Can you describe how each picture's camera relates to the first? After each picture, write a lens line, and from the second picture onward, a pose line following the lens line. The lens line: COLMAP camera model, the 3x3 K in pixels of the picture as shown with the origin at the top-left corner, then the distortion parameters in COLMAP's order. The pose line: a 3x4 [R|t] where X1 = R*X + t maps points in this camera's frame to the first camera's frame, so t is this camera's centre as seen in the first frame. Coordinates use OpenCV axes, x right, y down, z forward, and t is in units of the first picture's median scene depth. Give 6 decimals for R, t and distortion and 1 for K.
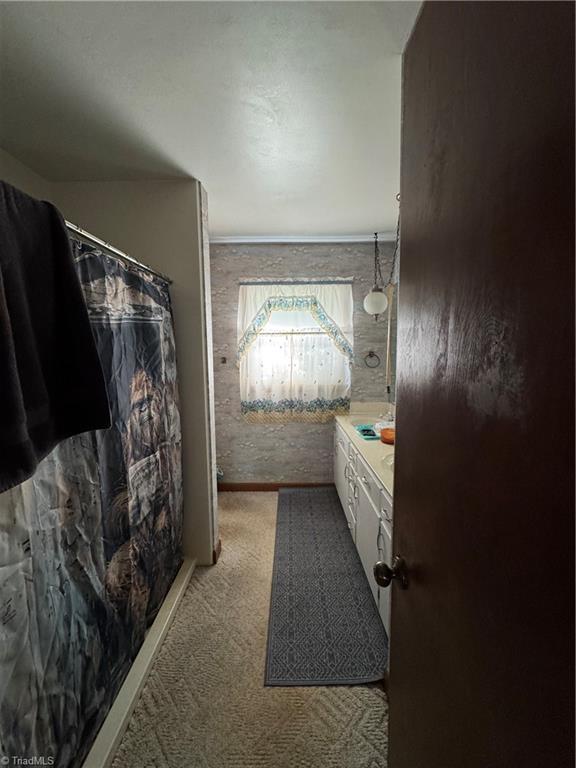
lens RADIAL K [[309.6, 0, 287.9], [0, 309.6, 384.2], [0, 0, 1]] dist [-0.011954, -0.000165]
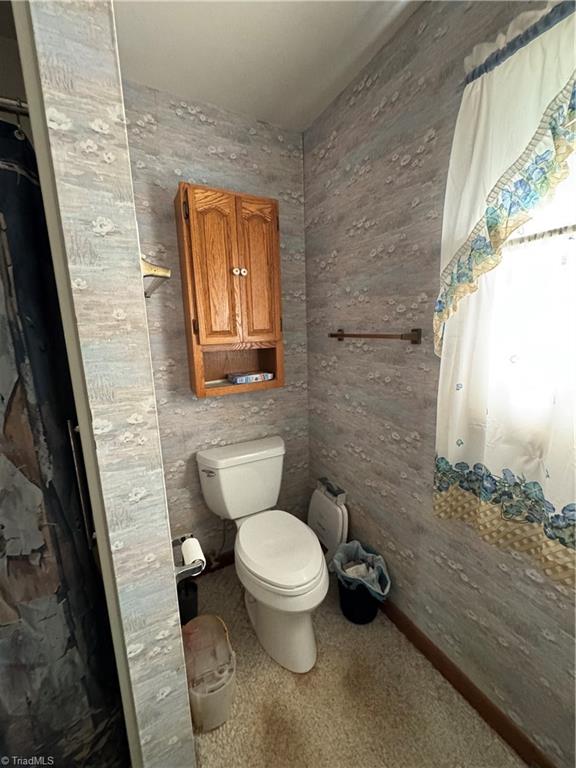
lens RADIAL K [[309.6, 0, 290.0], [0, 309.6, 384.6], [0, 0, 1]] dist [-0.011954, -0.000165]
pose [[0.460807, 0.160533, -0.872861, 0.070373], [-0.070724, 0.987019, 0.144191, -0.062931], [0.884678, -0.004712, 0.466179, 0.682385]]
